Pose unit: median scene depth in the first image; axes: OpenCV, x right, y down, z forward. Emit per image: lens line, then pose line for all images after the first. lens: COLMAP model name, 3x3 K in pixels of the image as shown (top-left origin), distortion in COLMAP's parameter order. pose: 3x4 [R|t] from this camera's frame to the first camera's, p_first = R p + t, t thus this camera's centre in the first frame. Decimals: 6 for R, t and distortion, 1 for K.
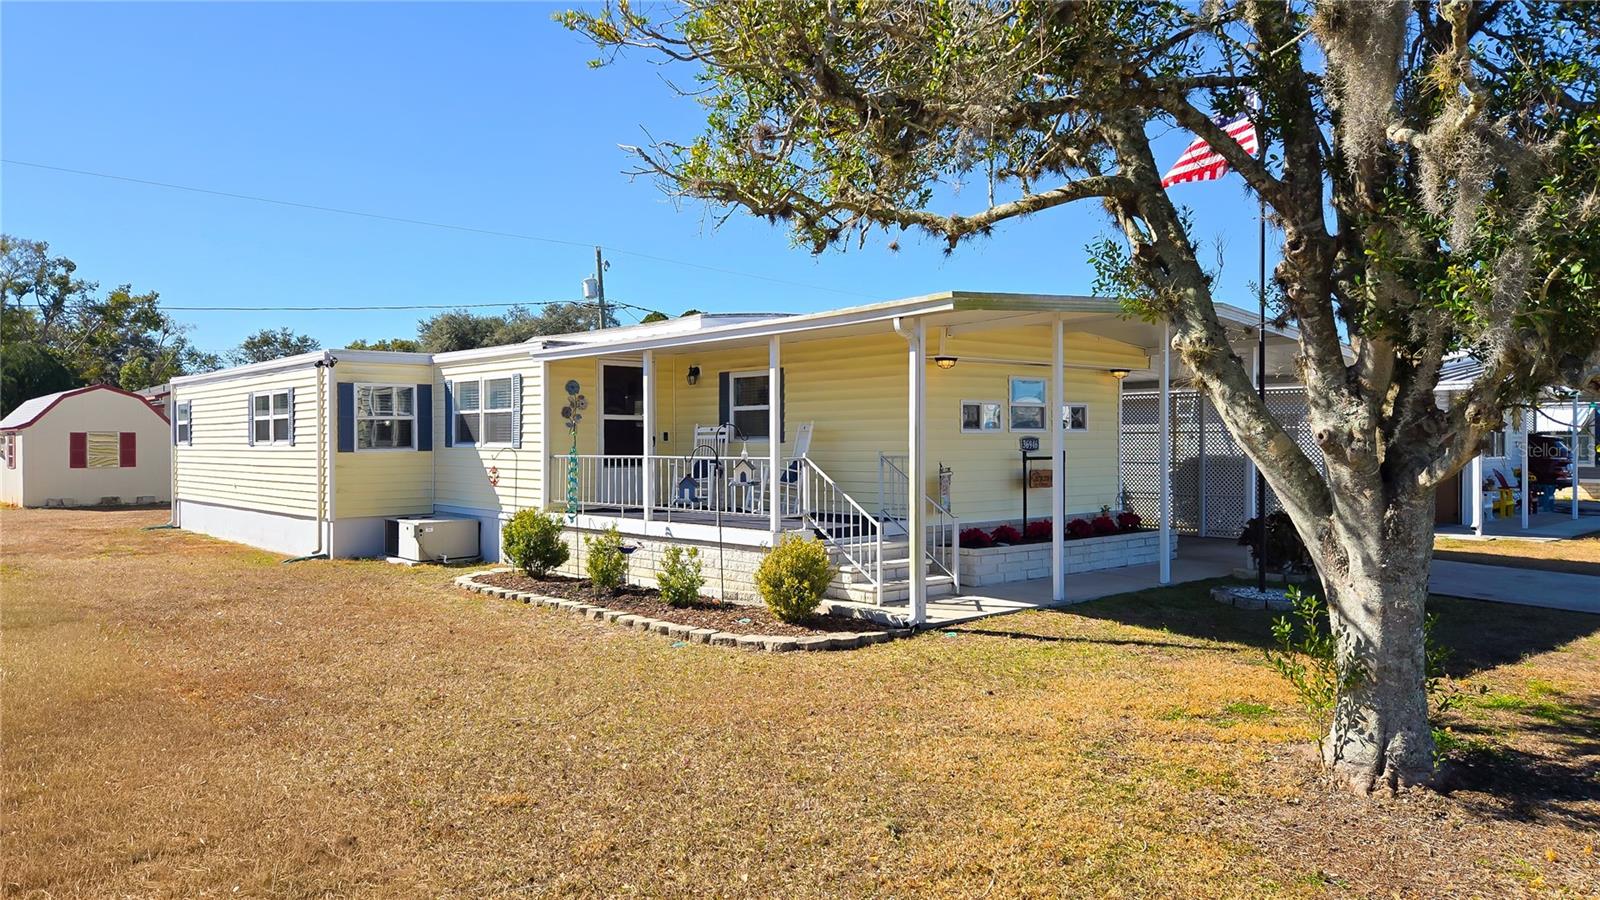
lens RADIAL K [[1158.8, 0, 800.0], [0, 1158.8, 450.0], [0, 0, 1]] dist [-0.000032, 0.000021]
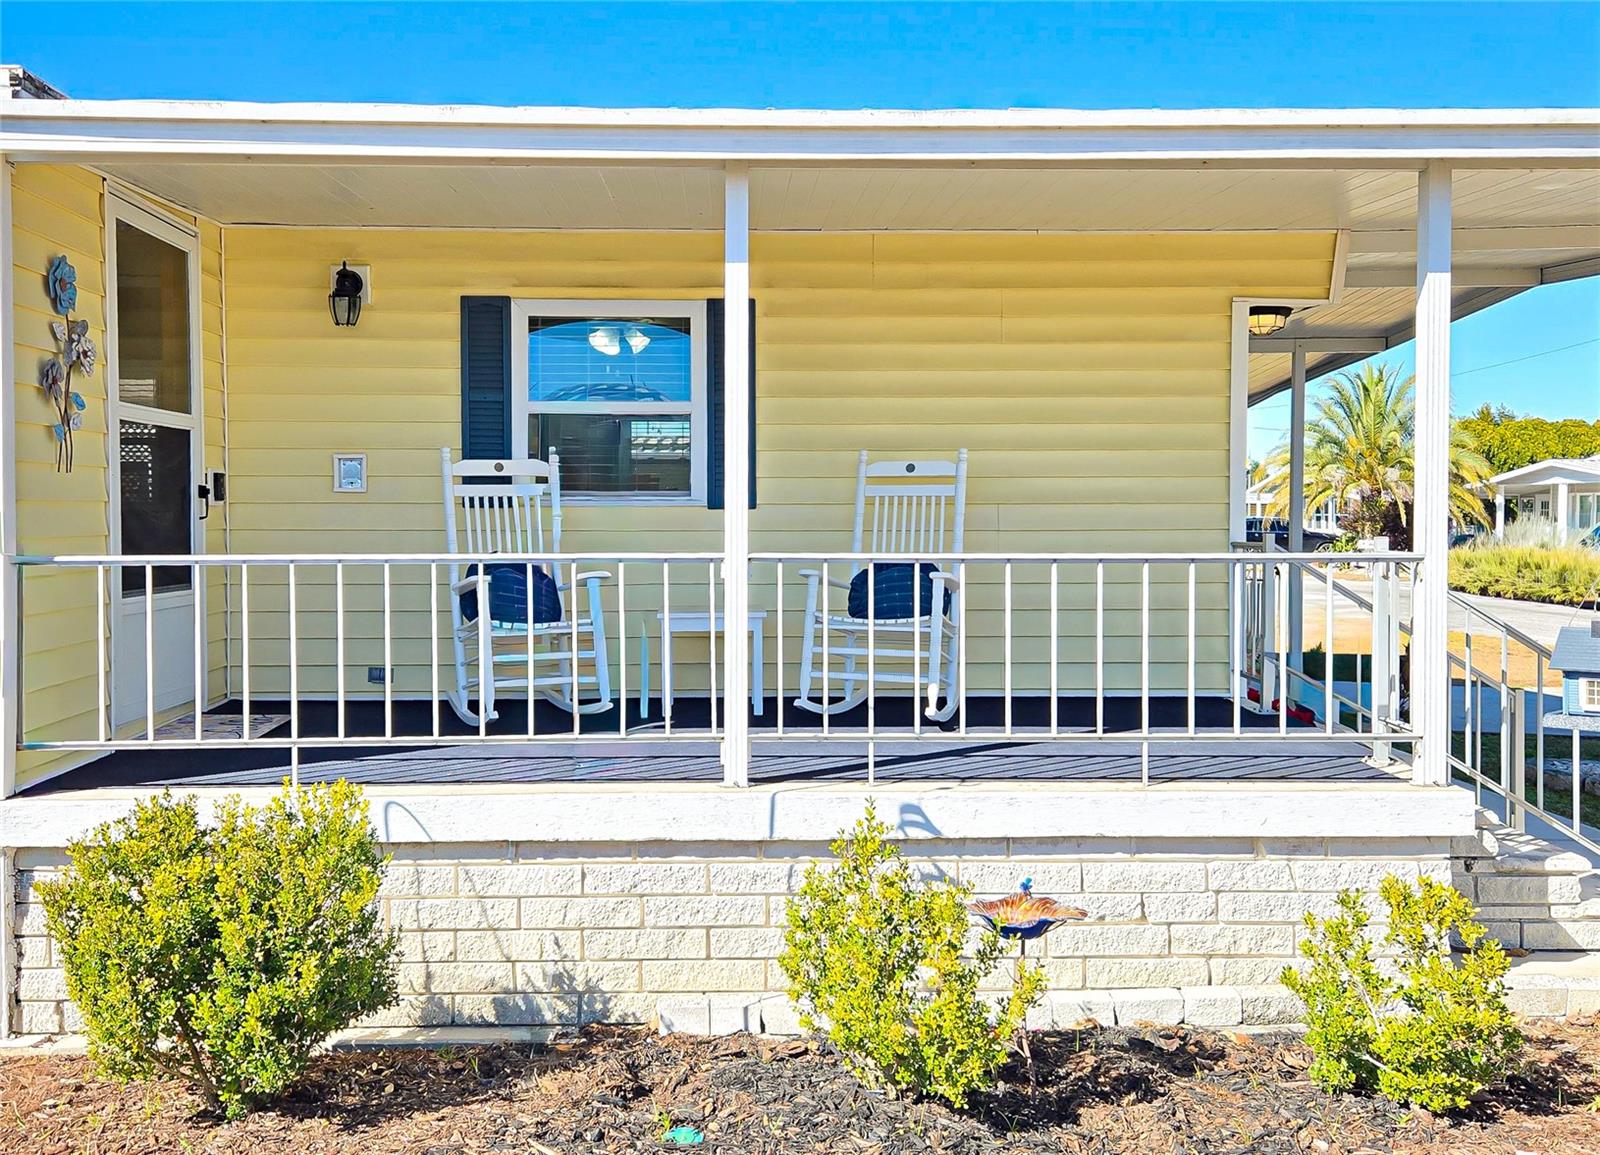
lens RADIAL K [[1678.7, 0, 800.0], [0, 1678.7, 577.5], [0, 0, 1]] dist [0.130682, 0.001136]
pose [[0.631592, -0.021147, 0.775013, -0.402889], [0.004869, 0.999716, 0.023310, 0.001615], [-0.775286, -0.010949, 0.631516, 0.666450]]
